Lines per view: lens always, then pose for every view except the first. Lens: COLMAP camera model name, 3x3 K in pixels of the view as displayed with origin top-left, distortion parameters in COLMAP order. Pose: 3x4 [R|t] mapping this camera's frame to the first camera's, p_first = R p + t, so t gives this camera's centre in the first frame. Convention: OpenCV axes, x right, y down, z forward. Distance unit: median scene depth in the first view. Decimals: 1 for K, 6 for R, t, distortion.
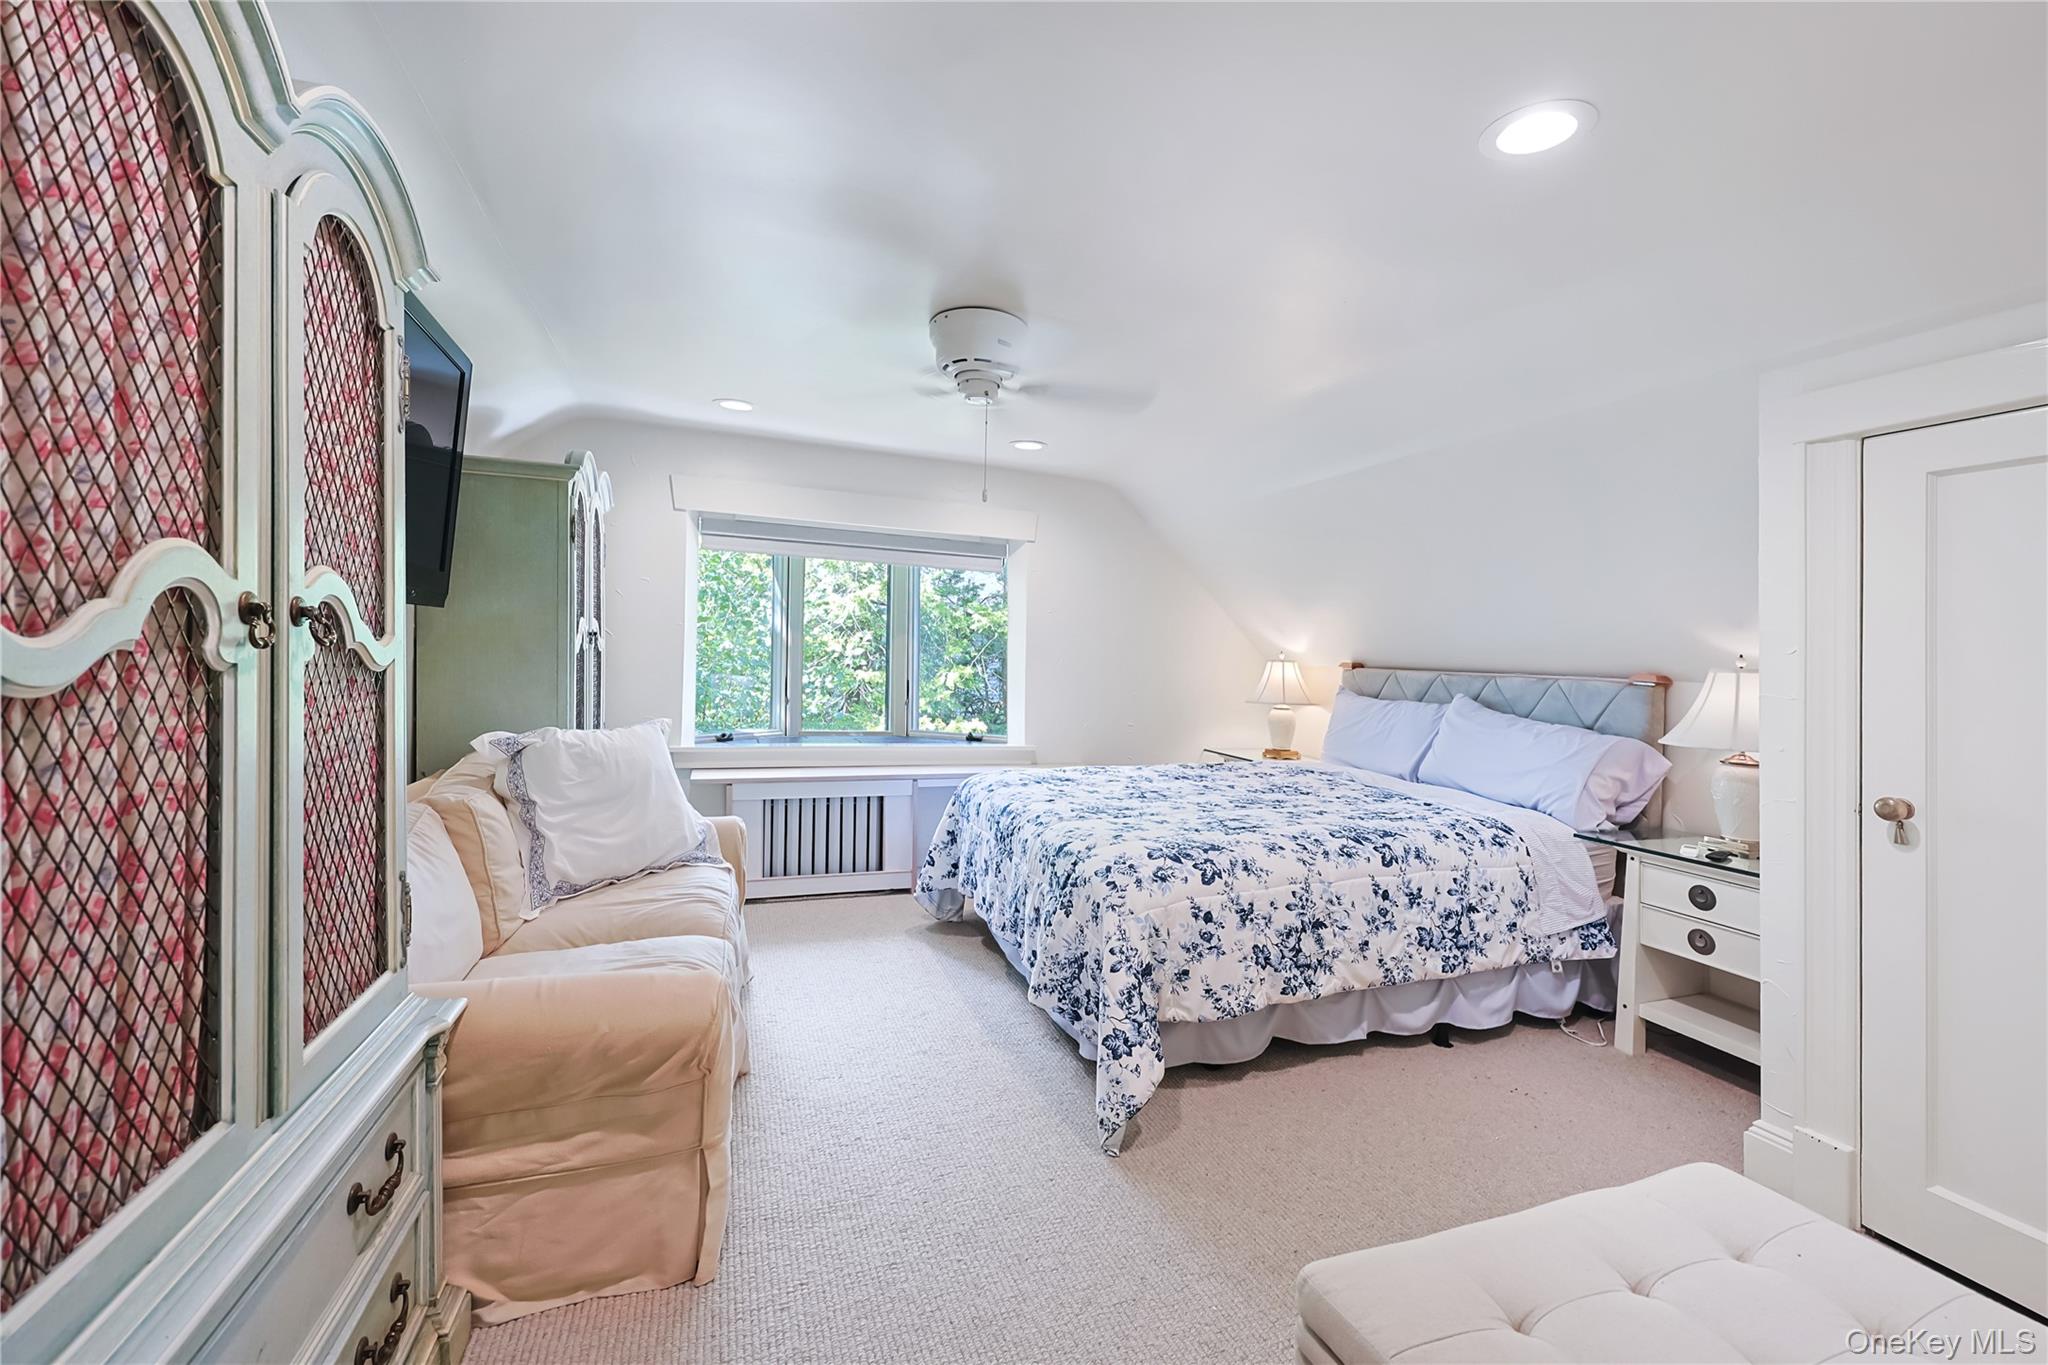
lens RADIAL K [[887.7, 0, 1019.3], [0, 887.7, 669.3], [0, 0, 1]] dist [0.002420, 0.000816]
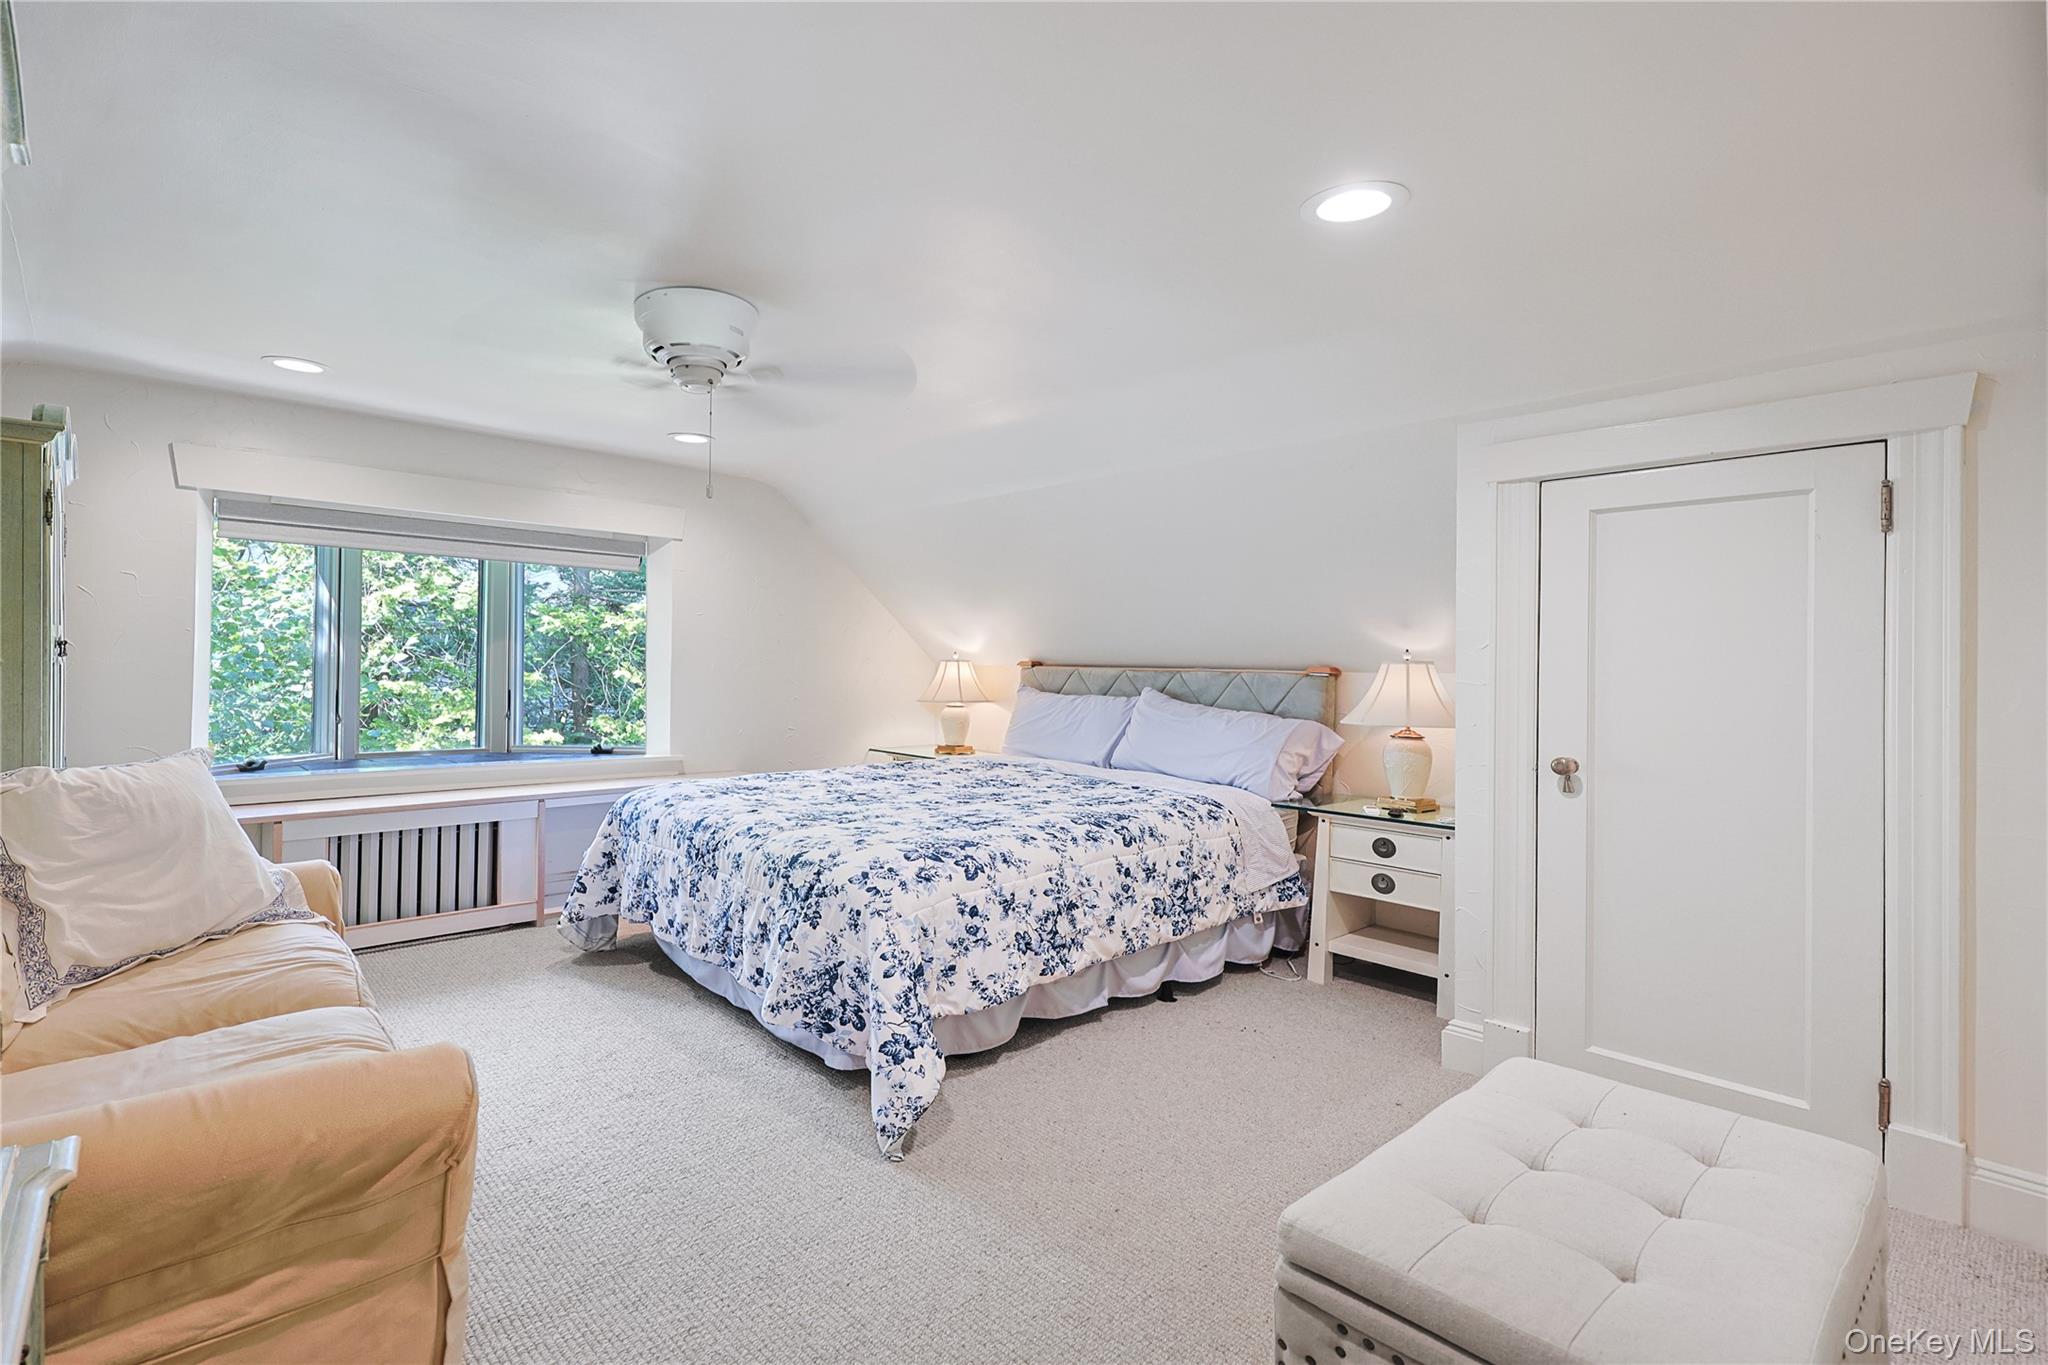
lens RADIAL K [[887.7, 0, 953.4], [0, 887.7, 675.8], [0, 0, 1]] dist [0.002420, 0.000816]
pose [[0.939365, -0.026064, 0.341928, -0.153273], [0.024058, 0.999659, 0.010109, -0.005386], [-0.342075, -0.001270, 0.939672, 0.039007]]
